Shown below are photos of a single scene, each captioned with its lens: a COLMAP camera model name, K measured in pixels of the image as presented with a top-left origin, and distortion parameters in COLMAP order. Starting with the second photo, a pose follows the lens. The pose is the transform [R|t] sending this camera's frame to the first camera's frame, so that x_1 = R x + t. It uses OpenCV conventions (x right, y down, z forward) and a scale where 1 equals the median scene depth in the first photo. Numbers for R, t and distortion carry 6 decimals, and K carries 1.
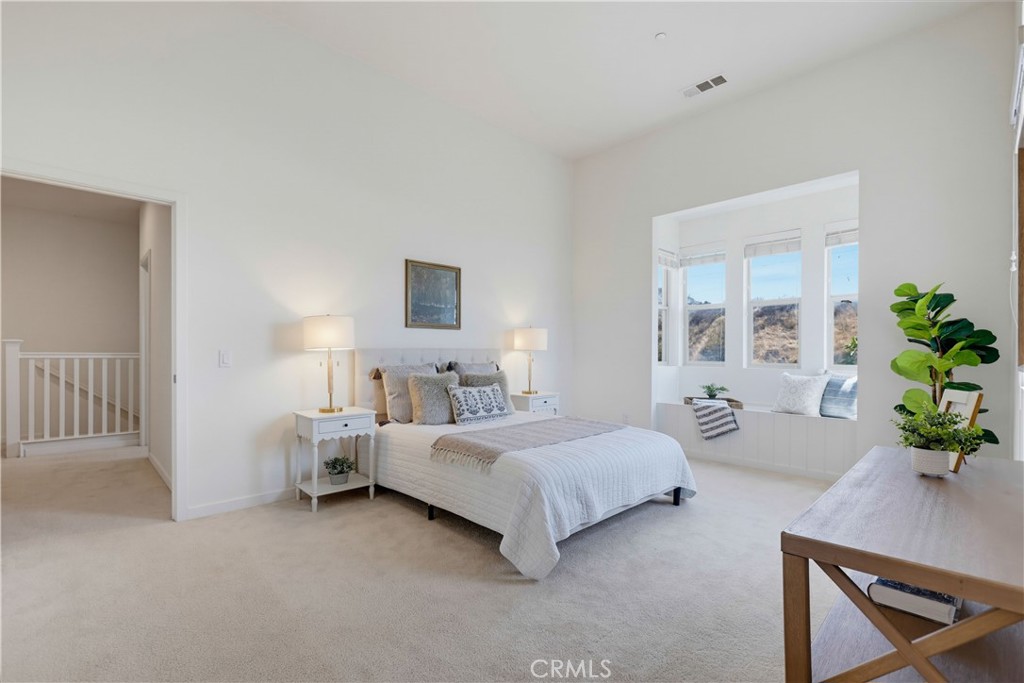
lens RADIAL K [[471.3, 0, 512.0], [0, 471.3, 341.5], [0, 0, 1]] dist [-0.000318, -0.000010]
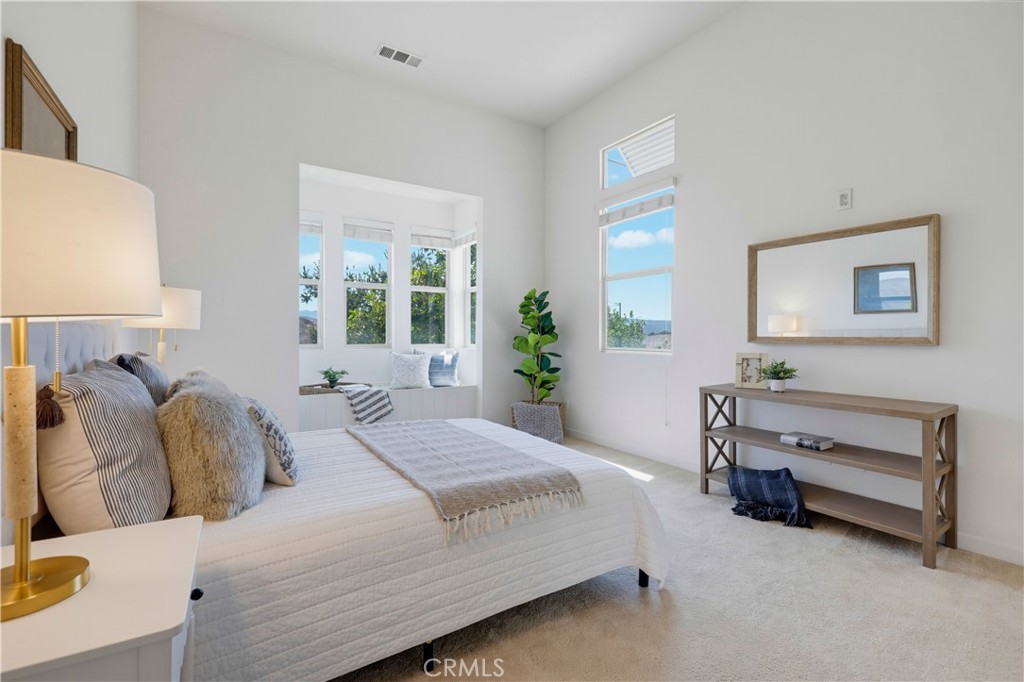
lens RADIAL K [[449.4, 0, 512.0], [0, 449.4, 341.0], [0, 0, 1]] dist [-0.002071, -0.000208]
pose [[0.205731, -0.015208, 0.978490, -0.414527], [-0.024899, 0.999474, 0.020769, 0.011193], [-0.978292, -0.028636, 0.205244, 0.550771]]
